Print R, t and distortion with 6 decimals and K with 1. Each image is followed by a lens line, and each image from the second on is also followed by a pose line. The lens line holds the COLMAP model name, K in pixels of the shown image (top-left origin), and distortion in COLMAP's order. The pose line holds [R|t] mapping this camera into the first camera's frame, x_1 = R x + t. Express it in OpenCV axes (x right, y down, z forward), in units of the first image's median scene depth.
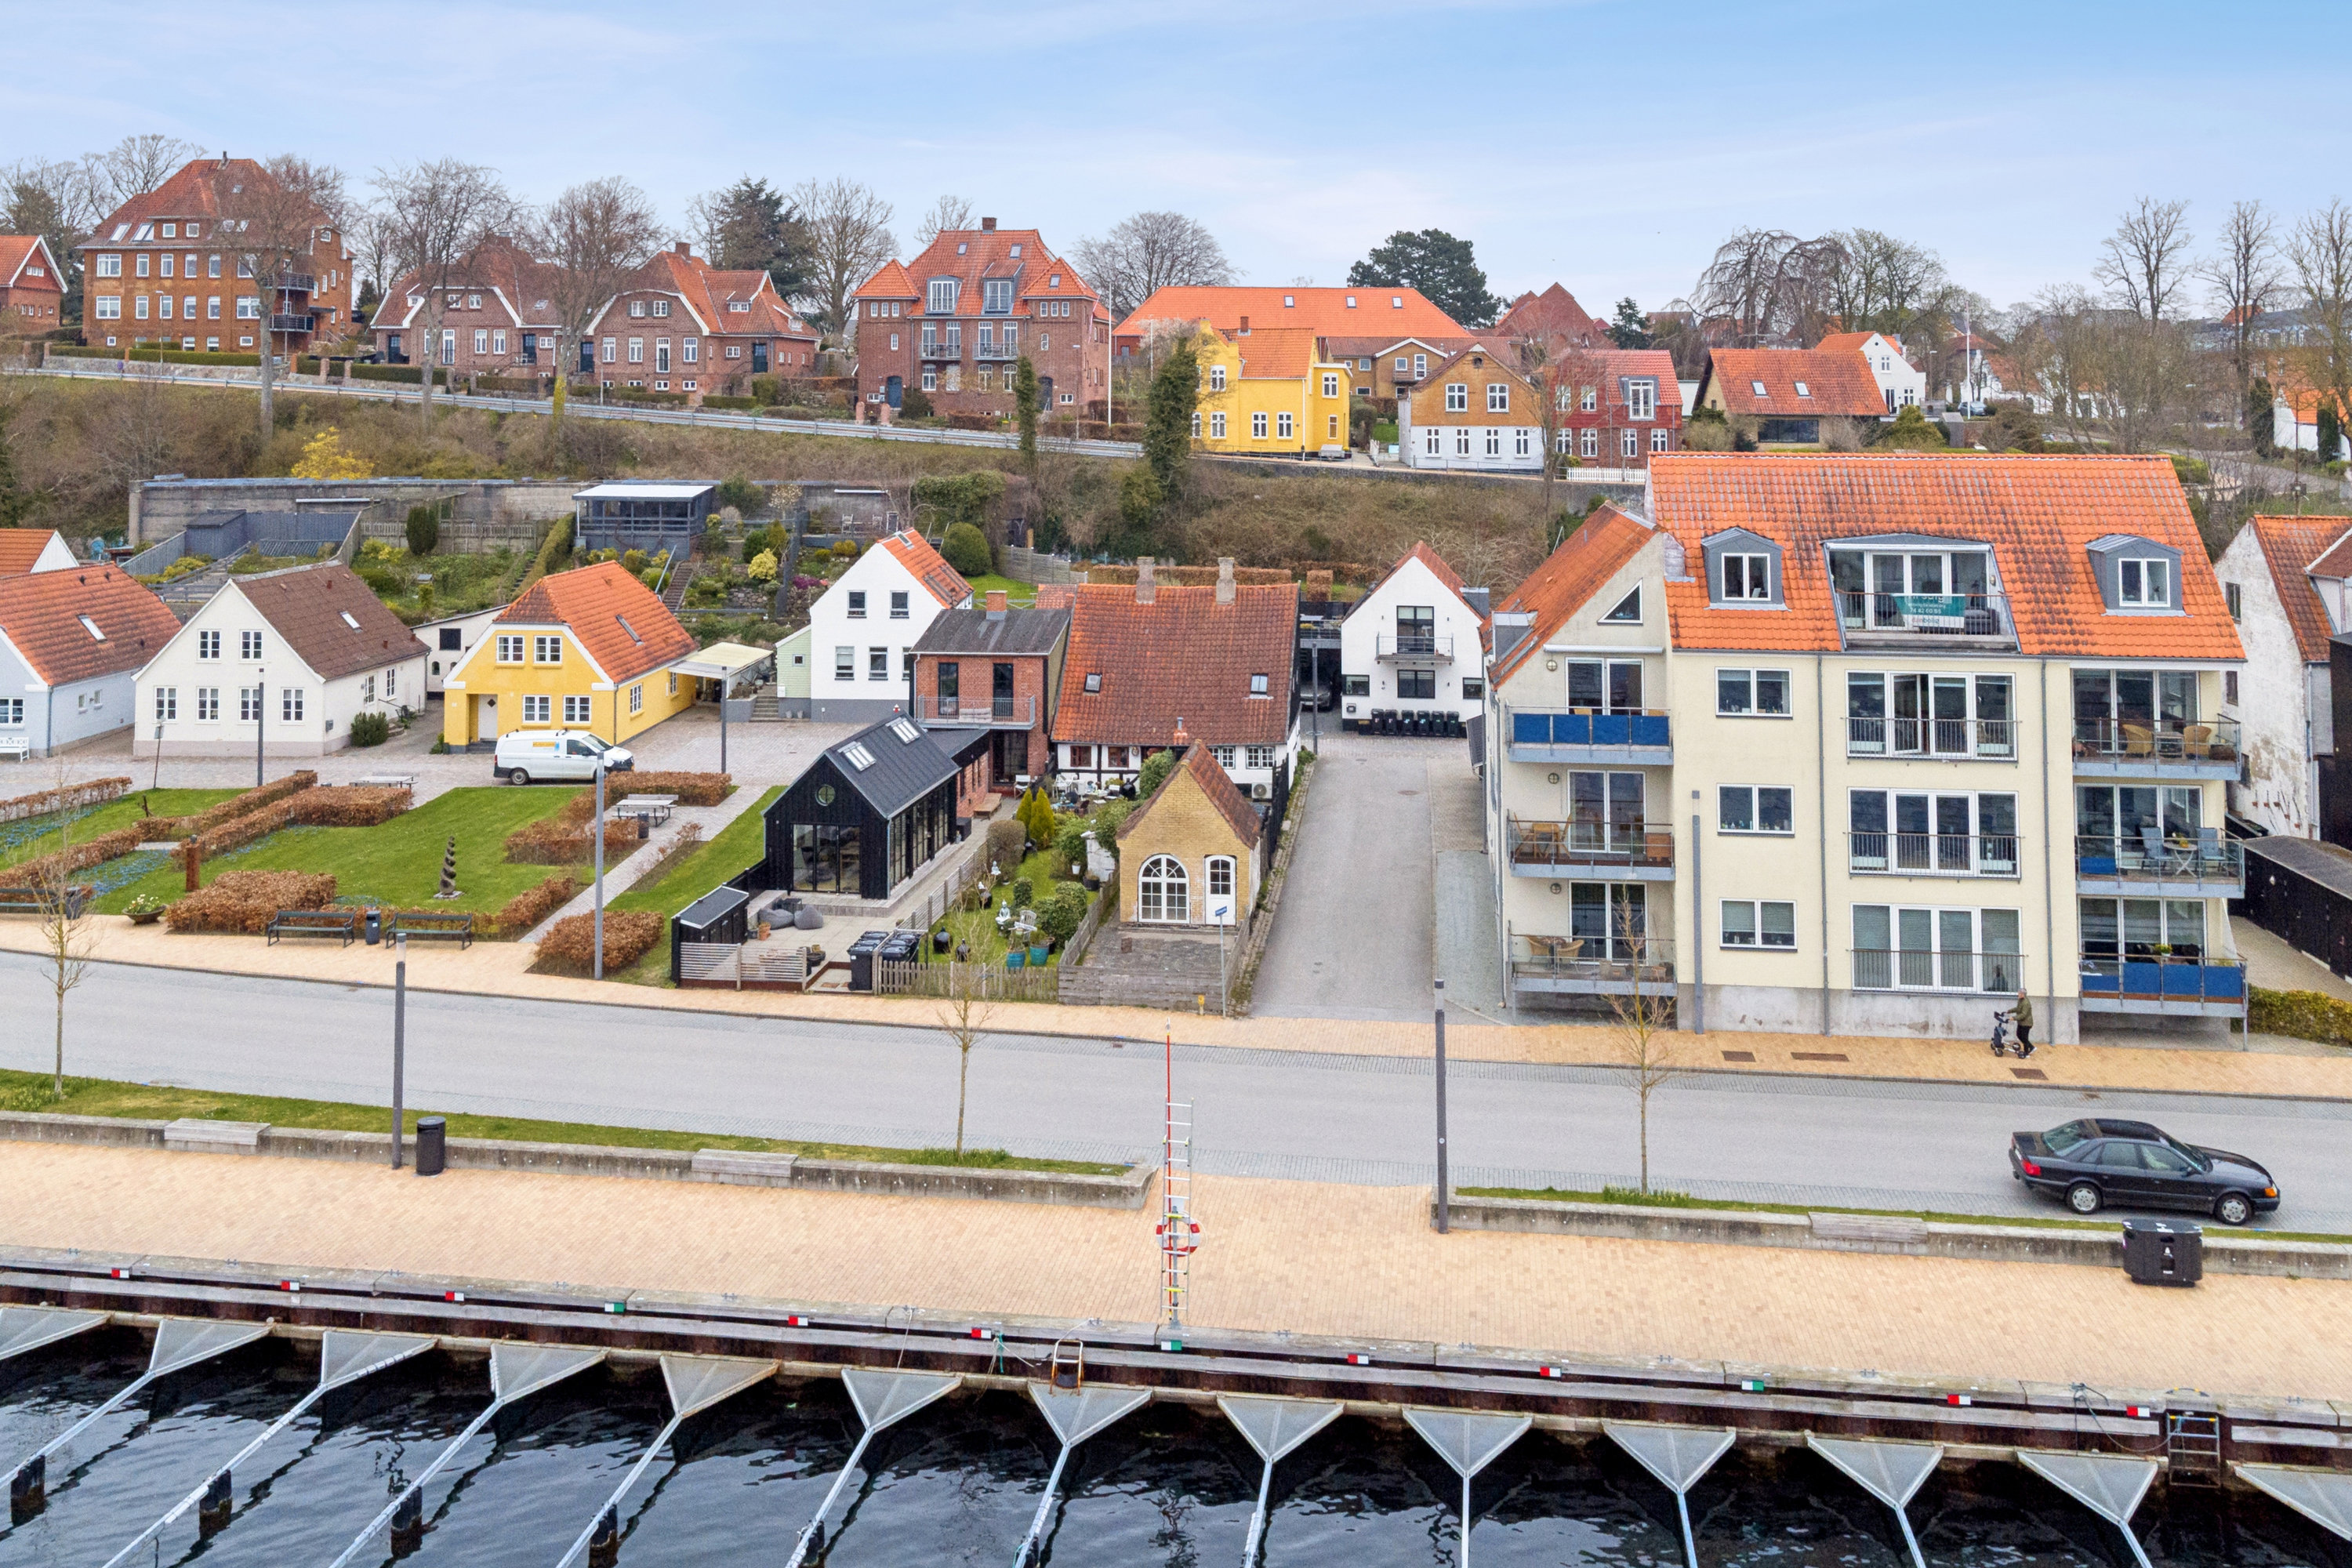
lens RADIAL K [[2110.2, 0, 1090.2], [0, 2110.2, 285.4], [0, 0, 1]] dist [-0.000735, -0.002399]
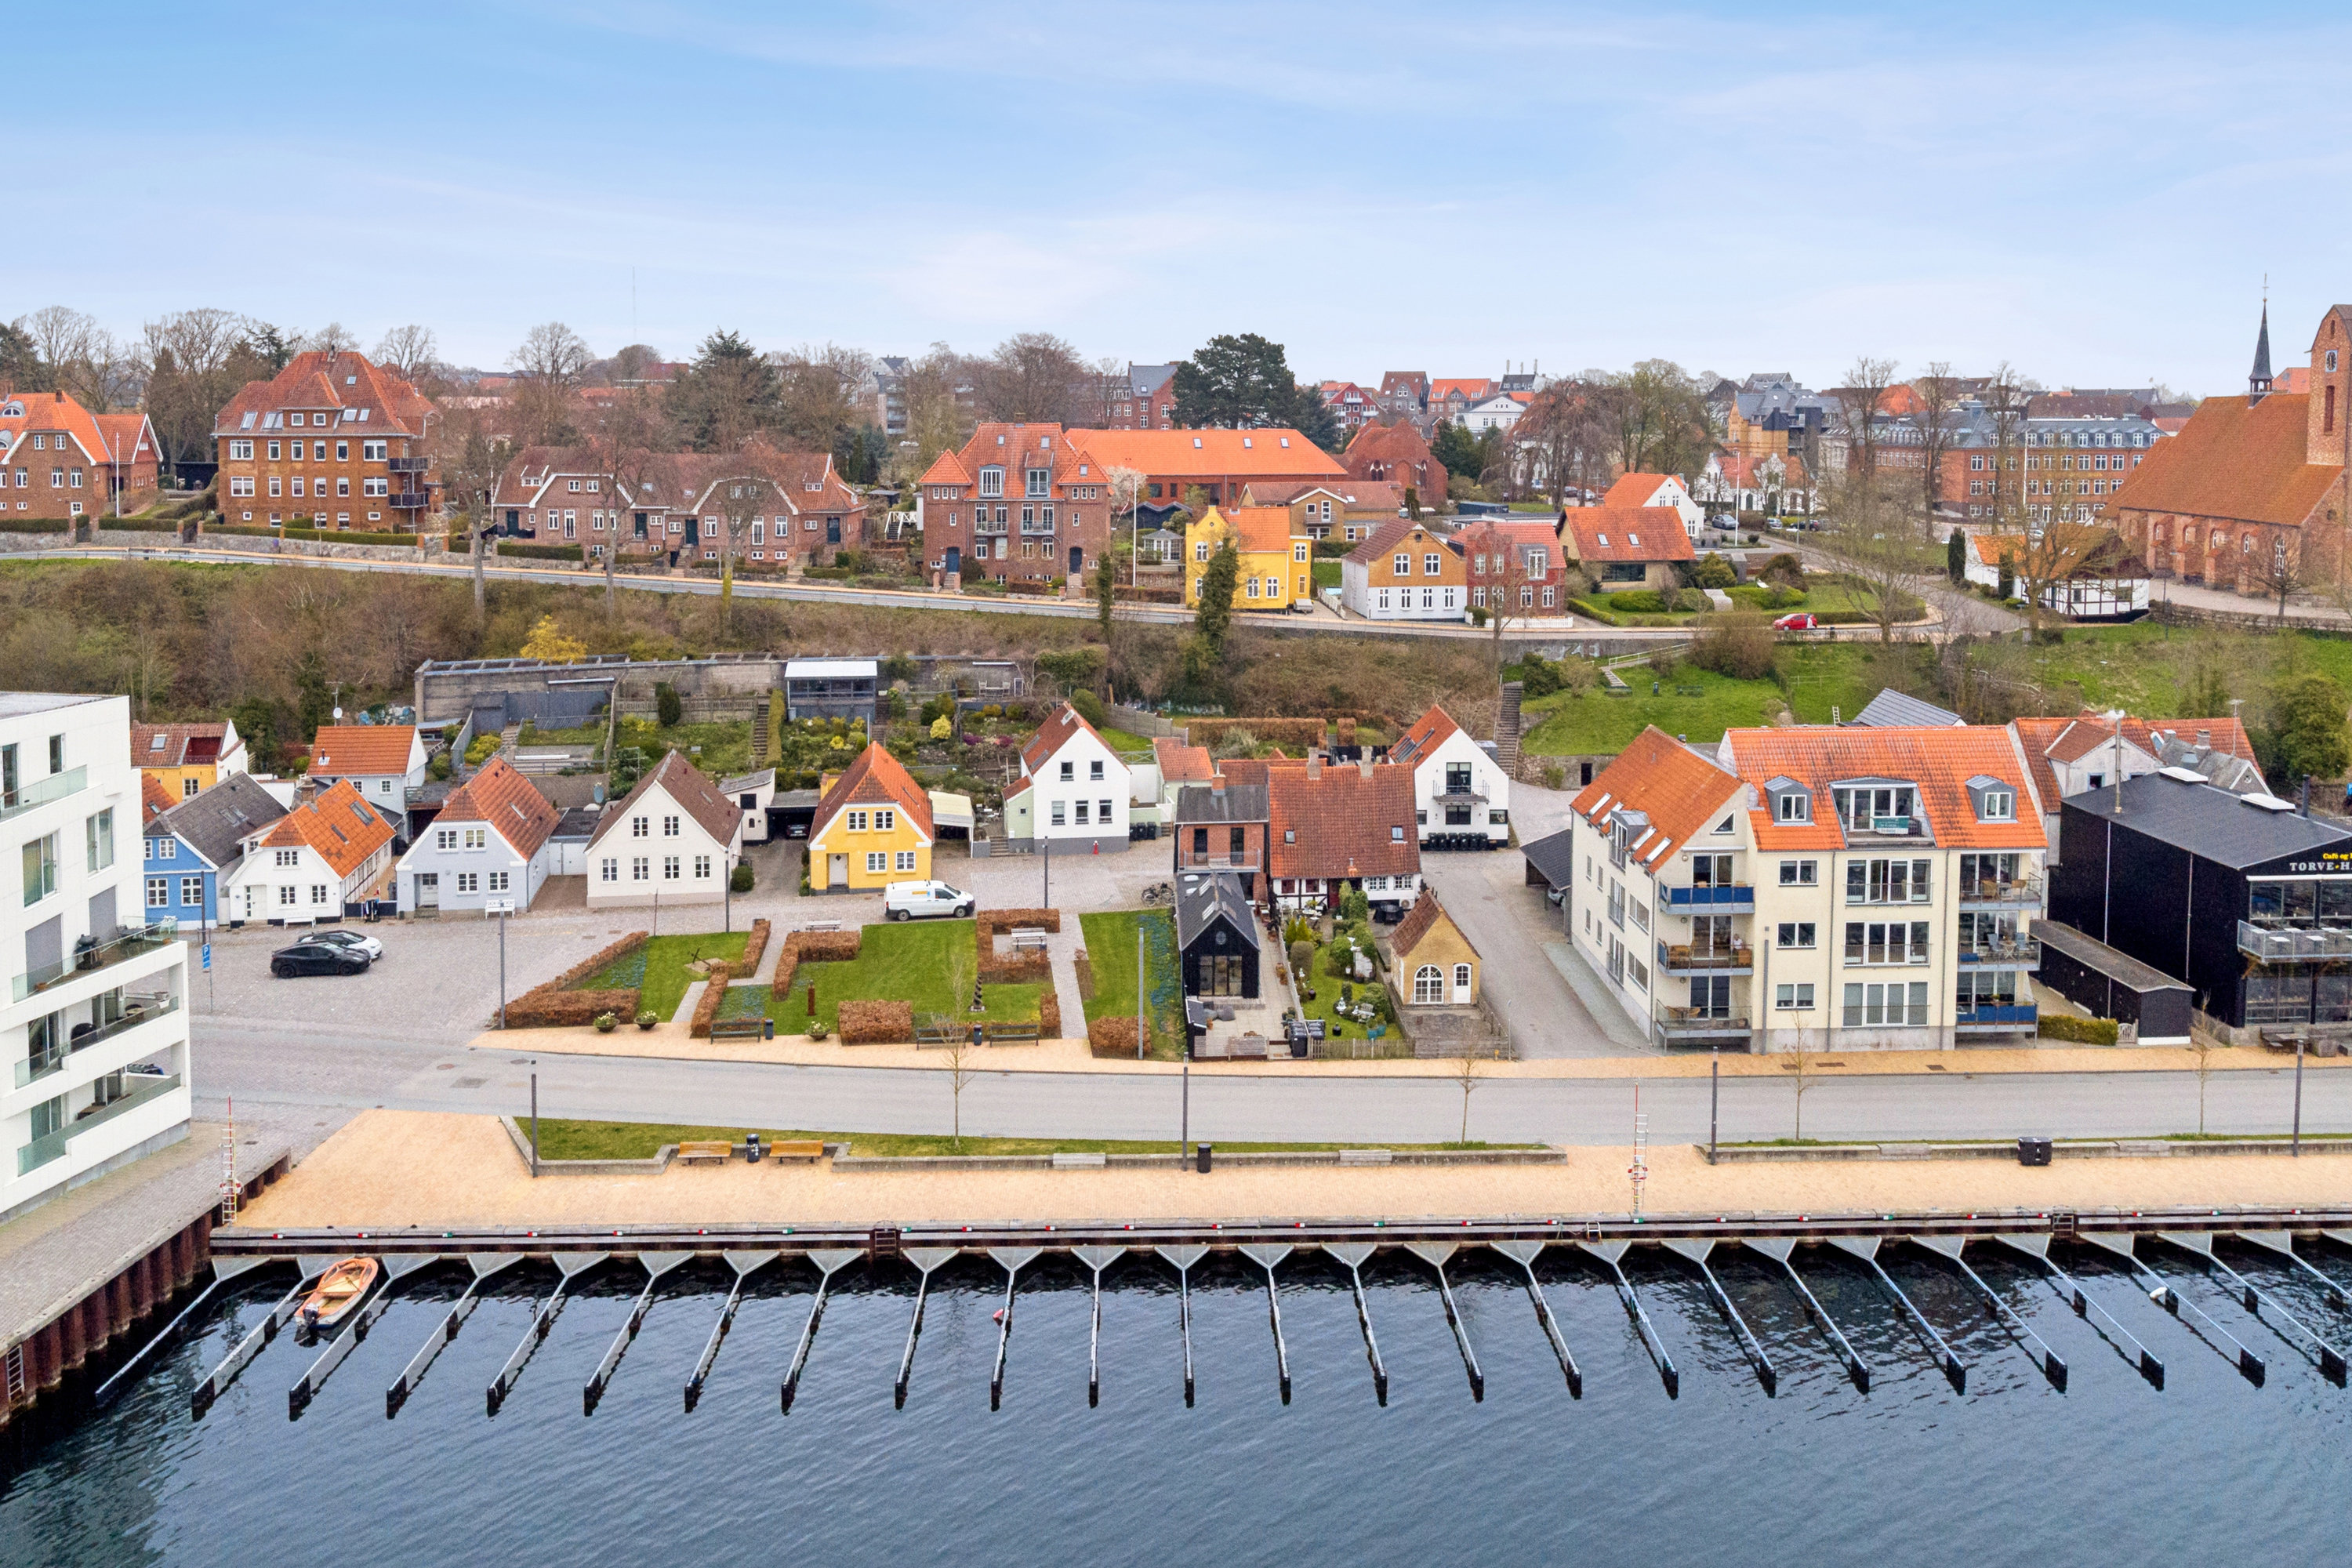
lens RADIAL K [[2093.7, 0, 1180.8], [0, 2093.7, 566.9], [0, 0, 1]] dist [-0.004463, 0.006827]
pose [[0.982237, -0.013923, 0.187125, -0.462587], [-0.010323, 0.991724, 0.127976, -0.250474], [-0.187358, -0.127635, 0.973964, -0.530660]]
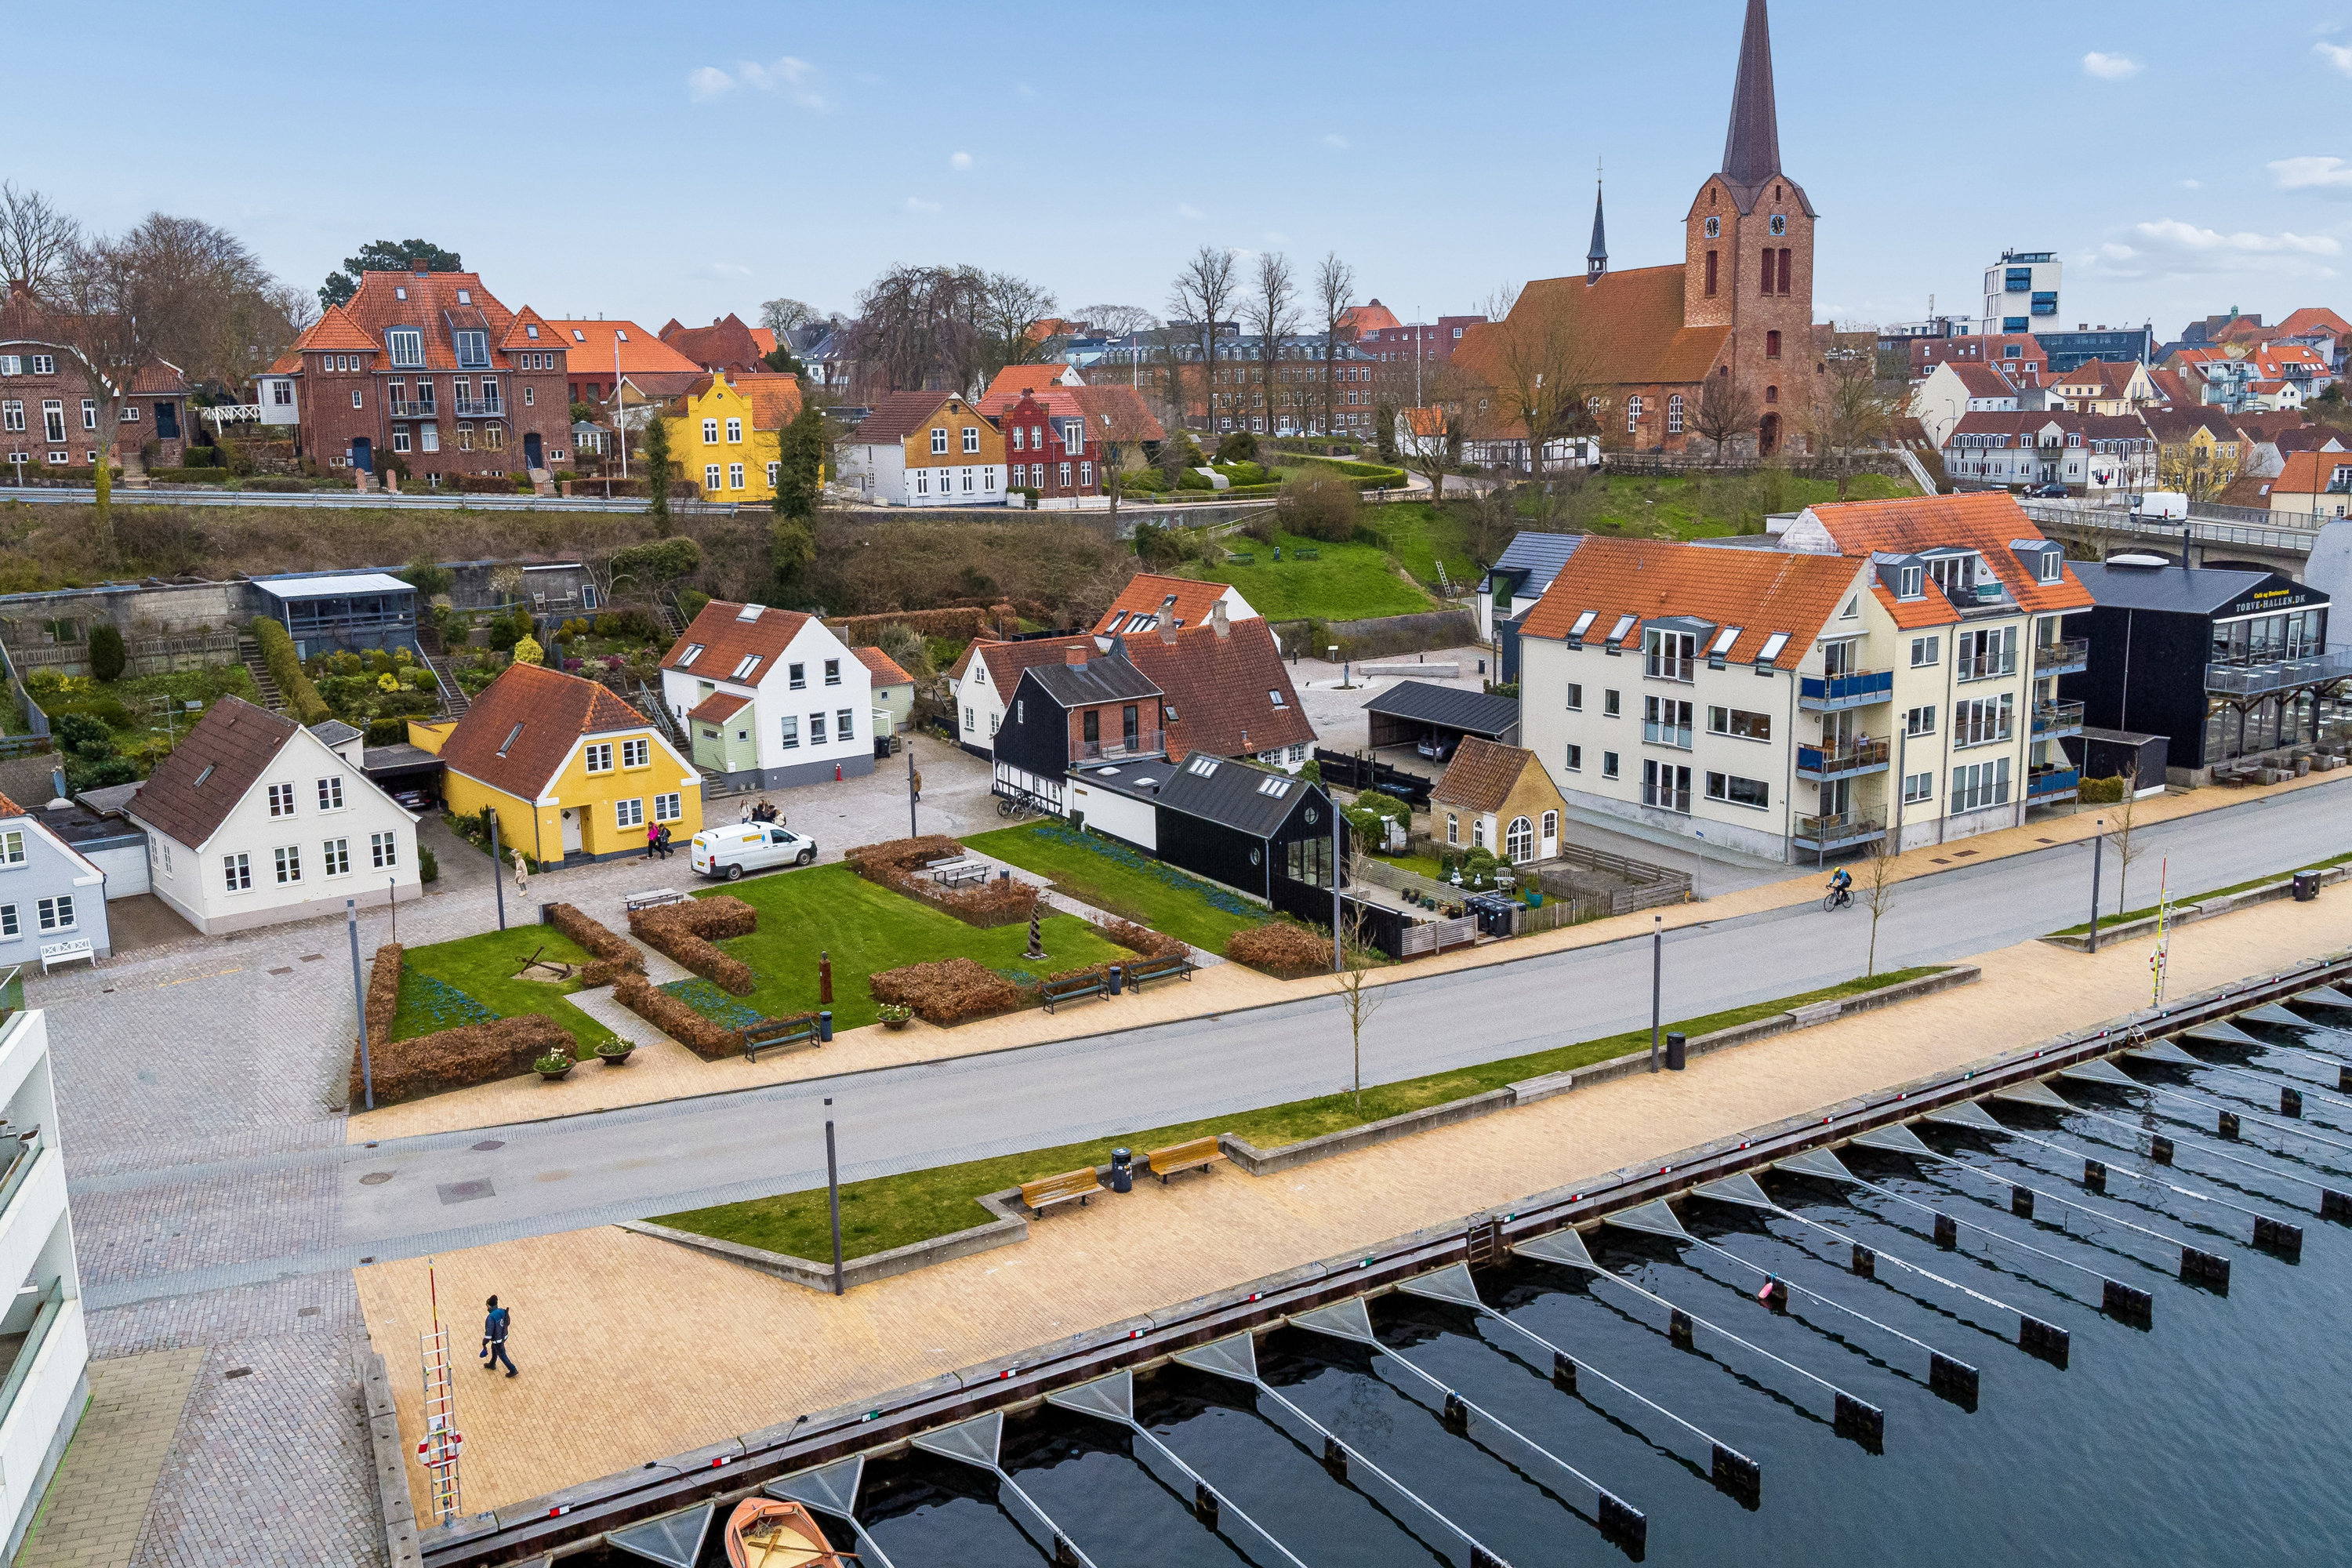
lens RADIAL K [[2036.5, 0, 1340.6], [0, 2036.5, 779.4], [0, 0, 1]] dist [0.000893, 0.003720]
pose [[0.736348, -0.146099, 0.660641, -0.930906], [-0.016534, 0.972232, 0.233435, -0.063194], [-0.676400, -0.182813, 0.713486, 0.133261]]
